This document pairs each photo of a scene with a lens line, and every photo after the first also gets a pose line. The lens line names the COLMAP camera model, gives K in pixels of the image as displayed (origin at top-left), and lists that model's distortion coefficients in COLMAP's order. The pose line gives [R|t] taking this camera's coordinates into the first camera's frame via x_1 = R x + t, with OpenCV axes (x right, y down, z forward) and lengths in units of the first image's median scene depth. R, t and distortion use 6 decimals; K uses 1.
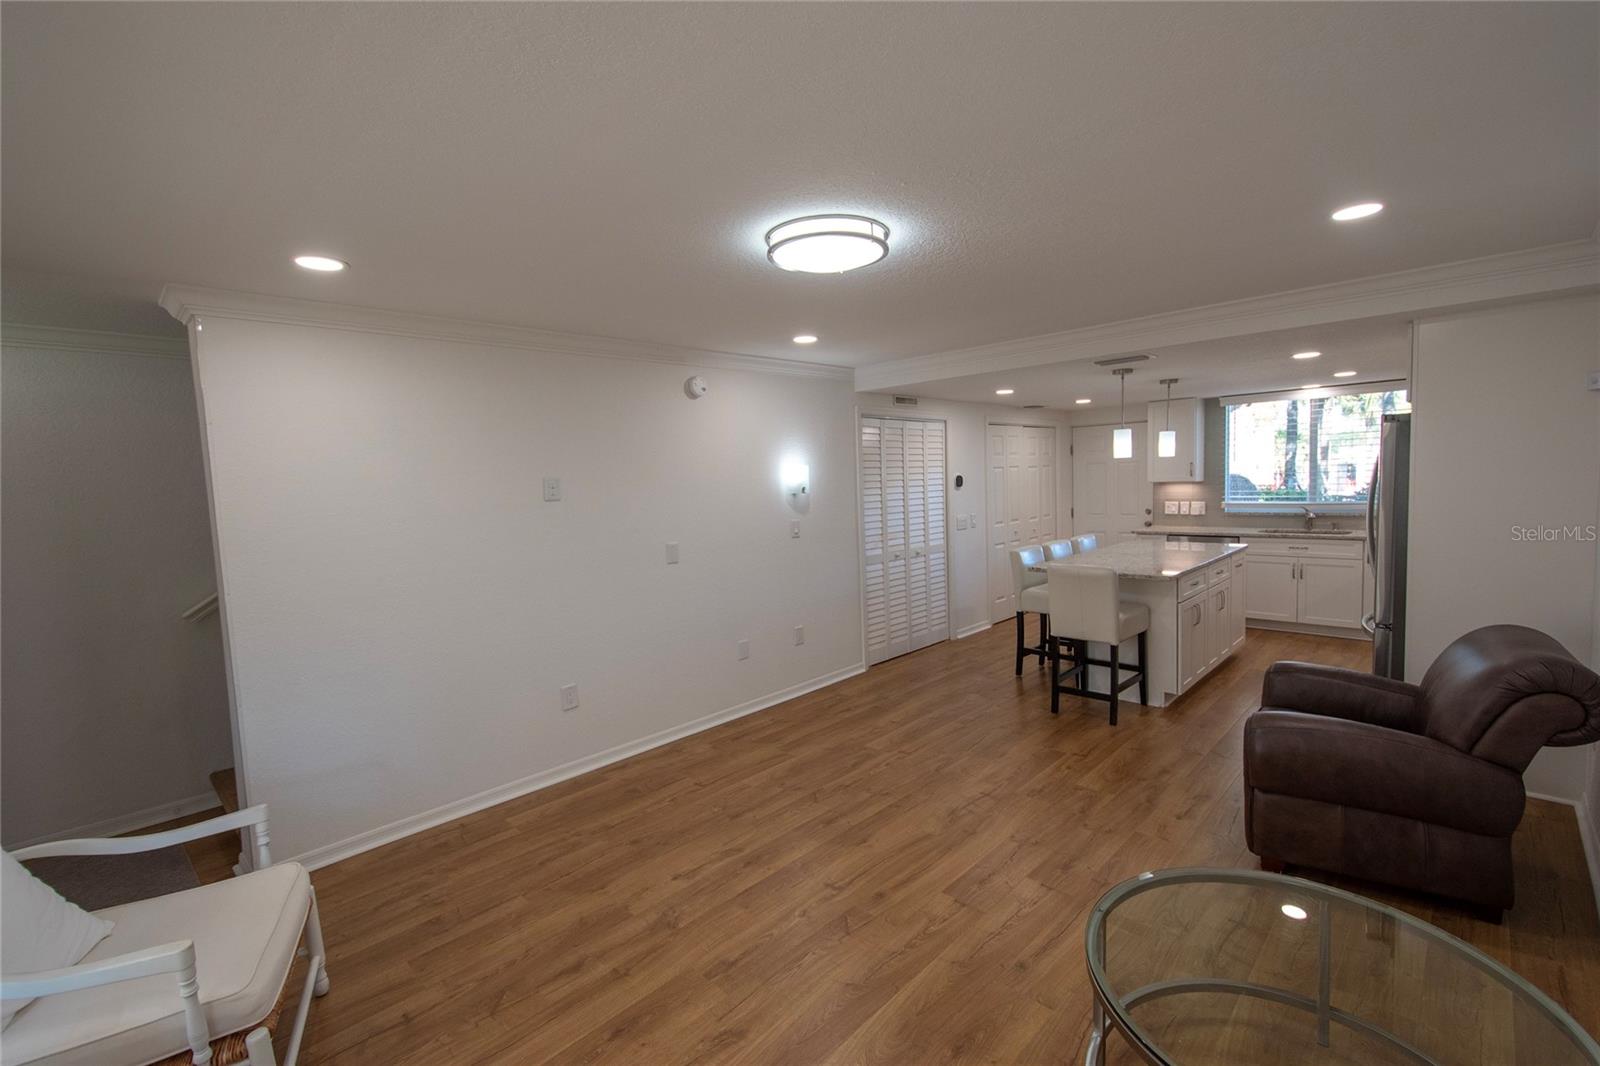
lens RADIAL K [[699.5, 0, 808.1], [0, 699.5, 527.3], [0, 0, 1]] dist [0.007013, -0.001605]
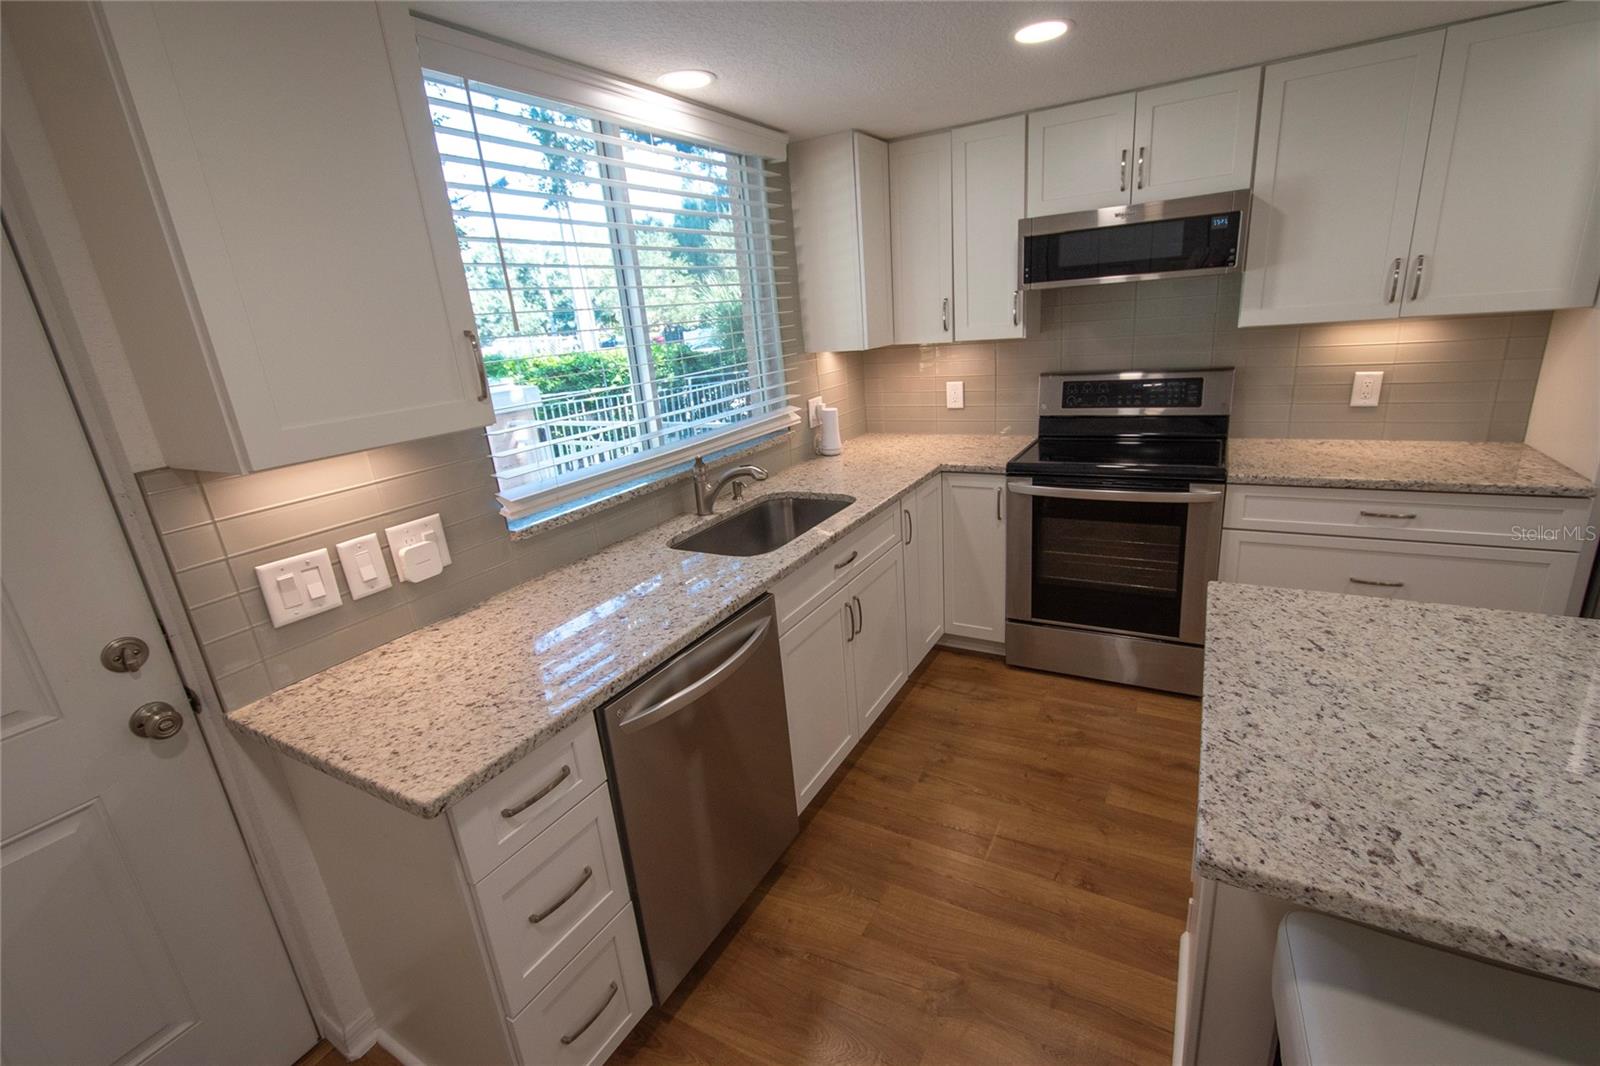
lens RADIAL K [[699.5, 0, 813.2], [0, 699.5, 528.5], [0, 0, 1]] dist [0.007013, -0.001605]
pose [[-0.252376, -0.233584, 0.939013, 0.349779], [0.159837, 0.947032, 0.278538, -0.085568], [-0.954337, 0.220385, -0.201672, 1.035624]]
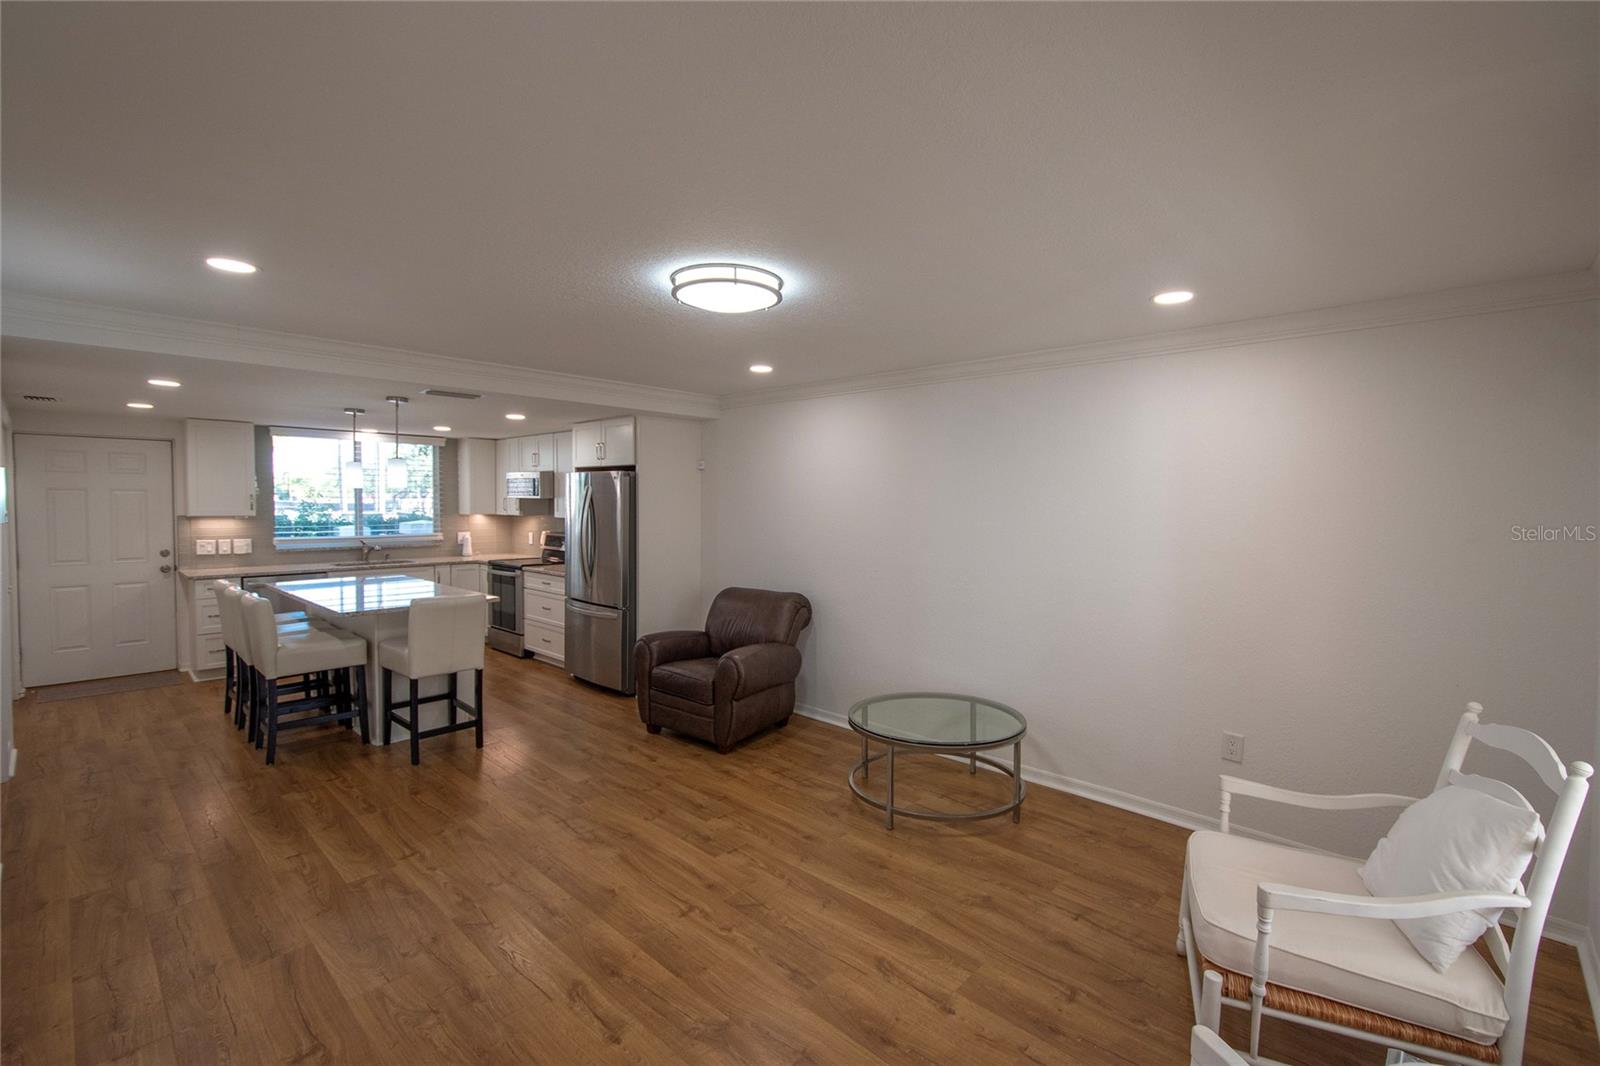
lens RADIAL K [[699.5, 0, 815.9], [0, 699.5, 529.0], [0, 0, 1]] dist [0.007013, -0.001605]
pose [[-0.025043, -0.004372, 0.999677, -0.393370], [0.065358, 0.997844, 0.006001, -0.007791], [-0.997548, 0.065487, -0.024703, 0.333195]]
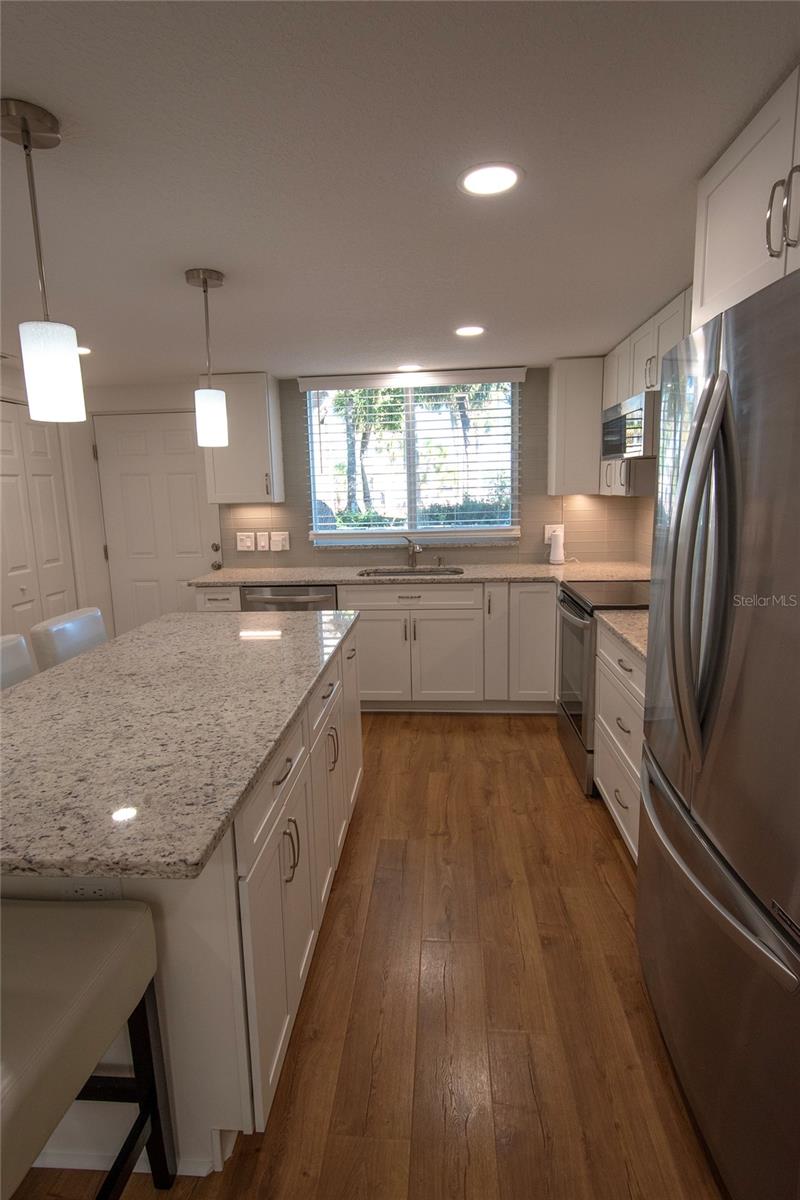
lens RADIAL K [[624.2, 0, 392.4], [0, 624.2, 589.7], [0, 0, 1]] dist [0.017567, -0.001830]
pose [[0.776456, -0.086930, 0.624147, 0.283020], [0.045186, 0.995570, 0.082449, -0.028672], [-0.628550, -0.035815, 0.776944, 0.502151]]
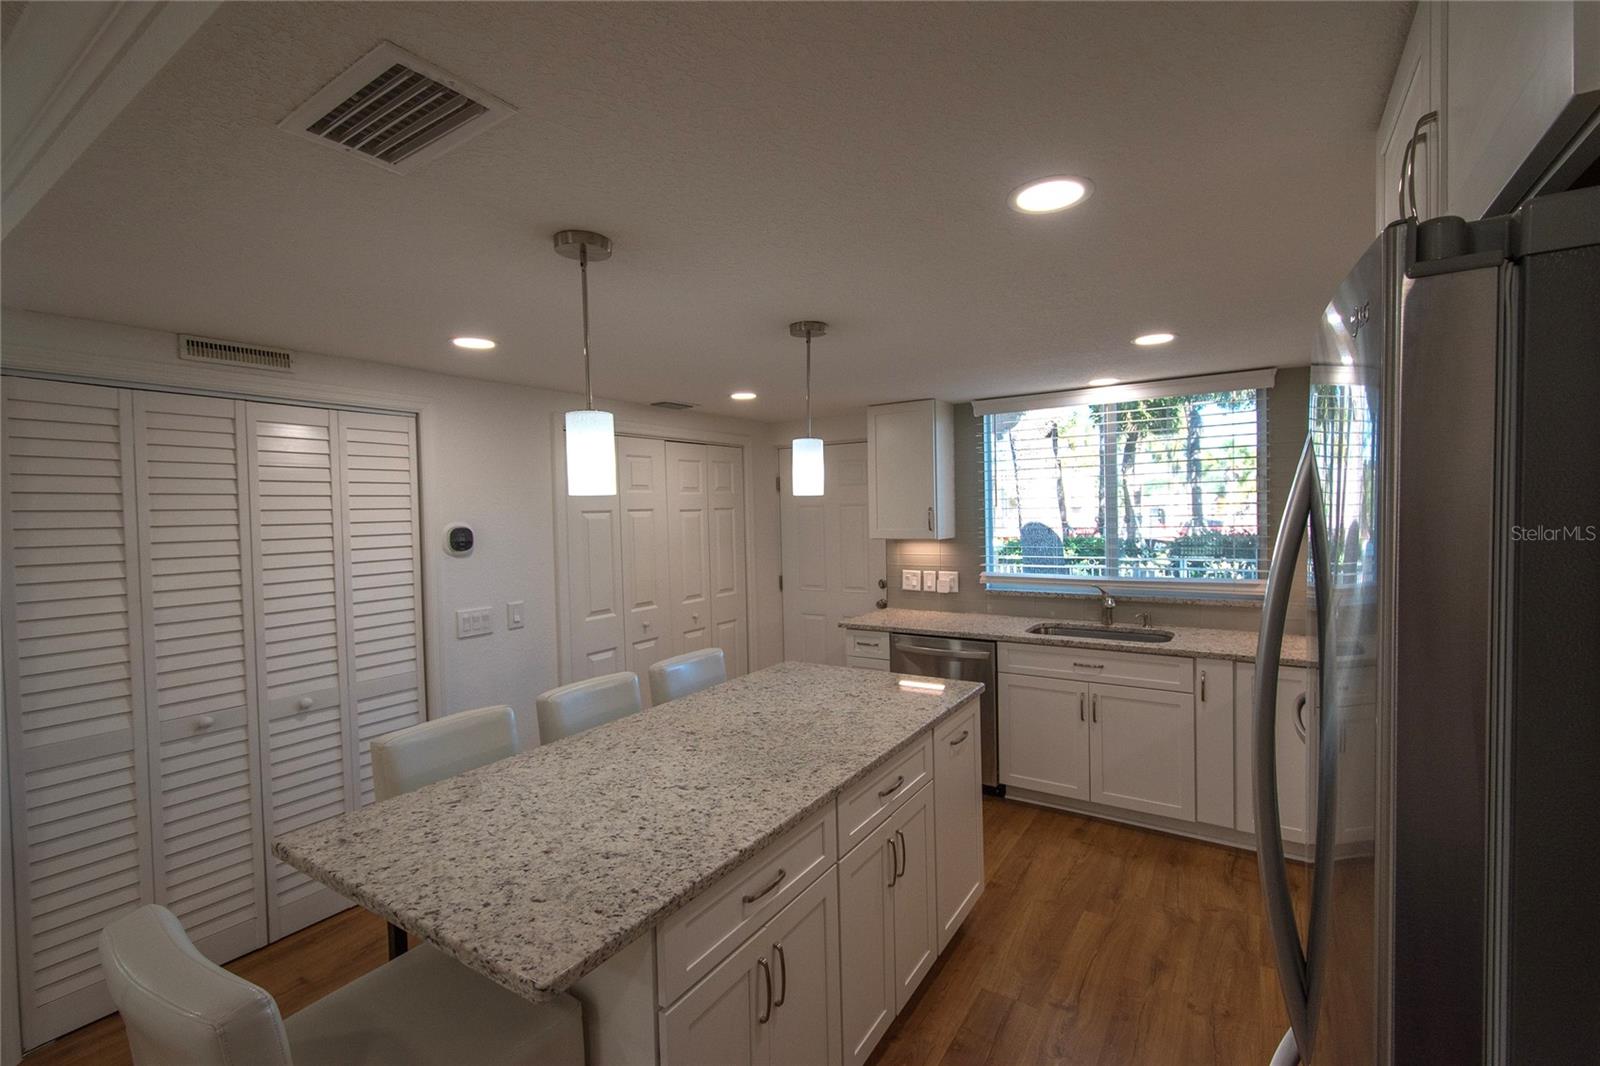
lens RADIAL K [[699.5, 0, 813.8], [0, 699.5, 530.8], [0, 0, 1]] dist [0.007013, -0.001605]
pose [[0.980670, 0.008084, 0.195501, 0.361531], [0.001393, 0.998833, -0.048287, -0.047811], [-0.195663, 0.047626, 0.979514, 0.475641]]
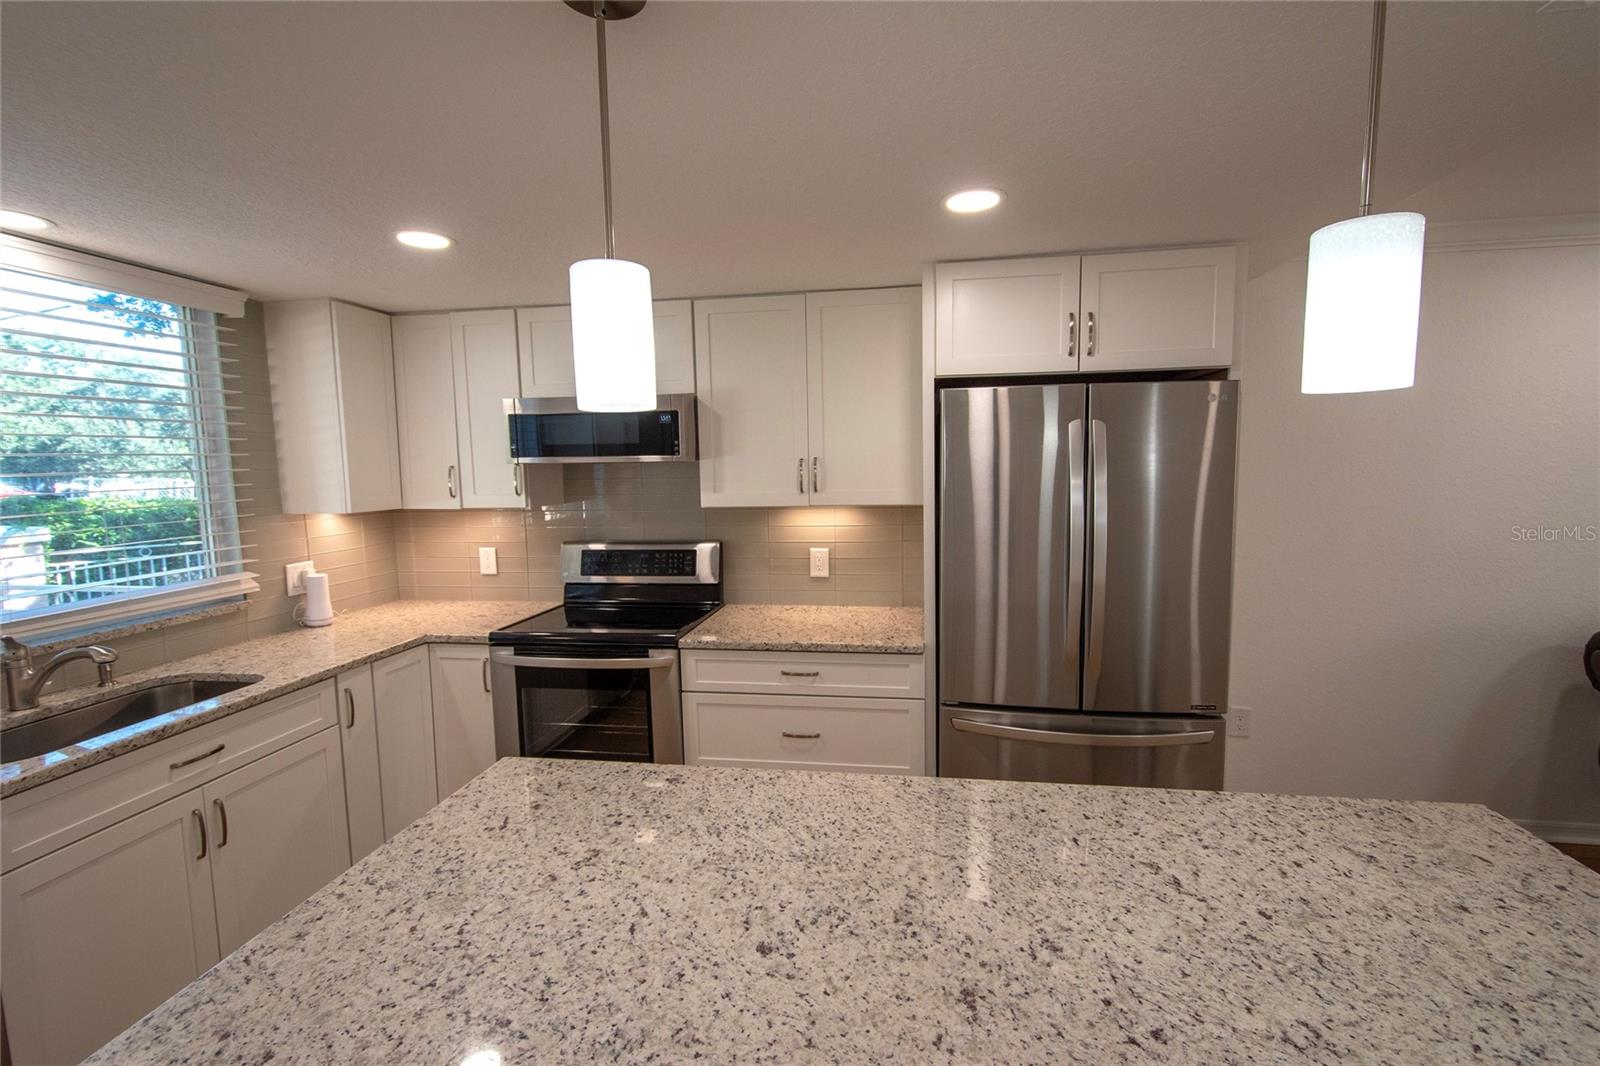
lens RADIAL K [[699.5, 0, 812.7], [0, 699.5, 529.0], [0, 0, 1]] dist [0.007013, -0.001605]
pose [[-0.576182, -0.031360, 0.816719, 0.282935], [0.099334, 0.989169, 0.108060, -0.071906], [-0.811262, 0.143390, -0.566827, 0.898717]]
